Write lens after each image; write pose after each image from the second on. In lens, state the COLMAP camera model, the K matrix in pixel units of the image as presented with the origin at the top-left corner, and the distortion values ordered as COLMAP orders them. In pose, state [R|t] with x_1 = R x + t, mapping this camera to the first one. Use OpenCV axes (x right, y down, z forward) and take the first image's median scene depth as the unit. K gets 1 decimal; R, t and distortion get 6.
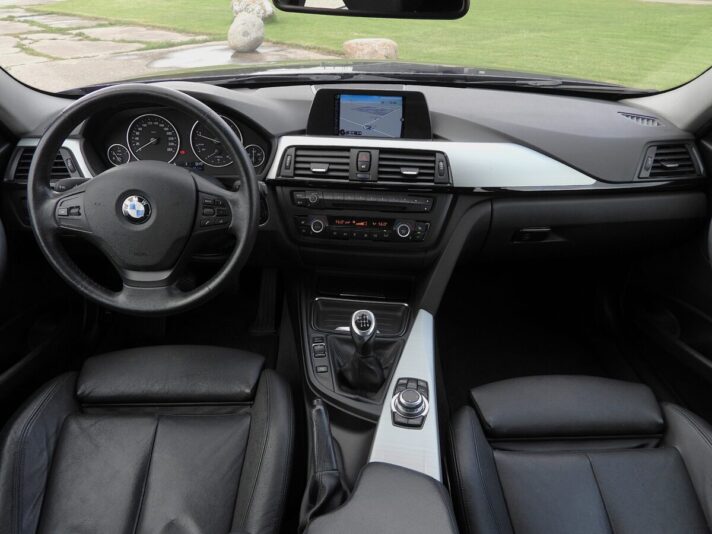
lens RADIAL K [[528.1, 0, 353.9], [0, 528.1, 265.8], [0, 0, 1]] dist [-0.008143, -0.003280]
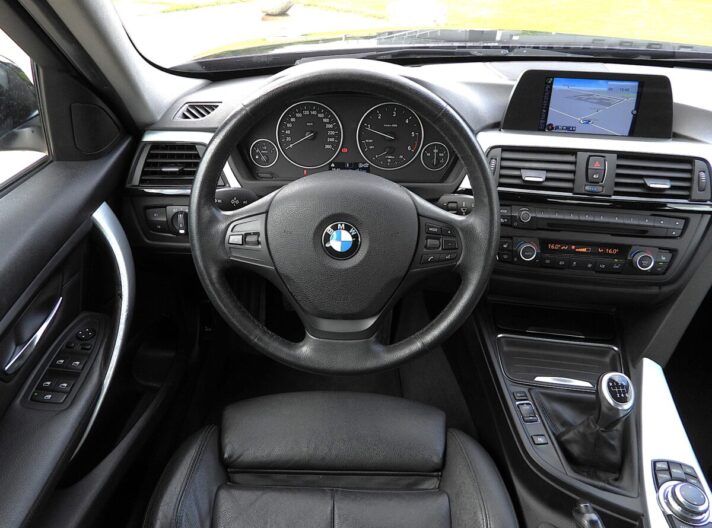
lens RADIAL K [[528.1, 0, 326.6], [0, 528.1, 269.0], [0, 0, 1]] dist [-0.008143, -0.003280]
pose [[0.999007, 0.023269, -0.037986, -0.335524], [-0.020758, 0.997657, 0.065191, -0.095325], [0.039414, -0.064337, 0.997150, 0.218378]]
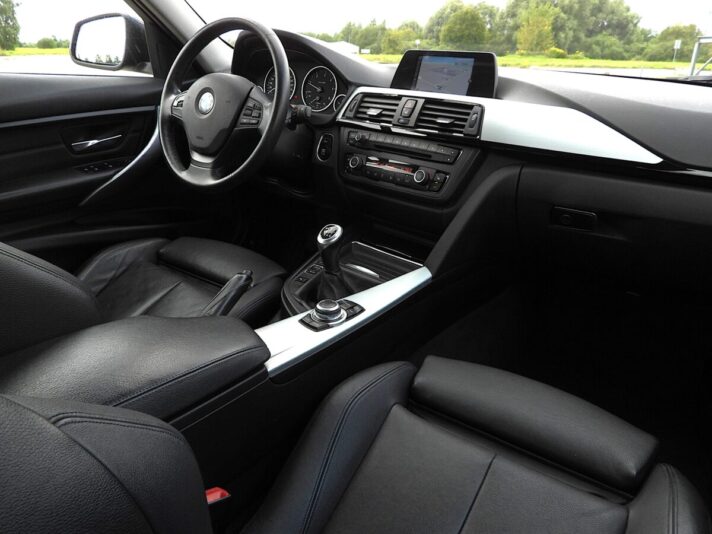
lens RADIAL K [[528.1, 0, 354.0], [0, 528.1, 265.3], [0, 0, 1]] dist [-0.008143, -0.003280]
pose [[0.795260, 0.244318, -0.554860, 0.581275], [-0.331325, 0.941590, -0.060270, 0.189142], [0.507726, 0.231770, 0.829757, 0.157258]]
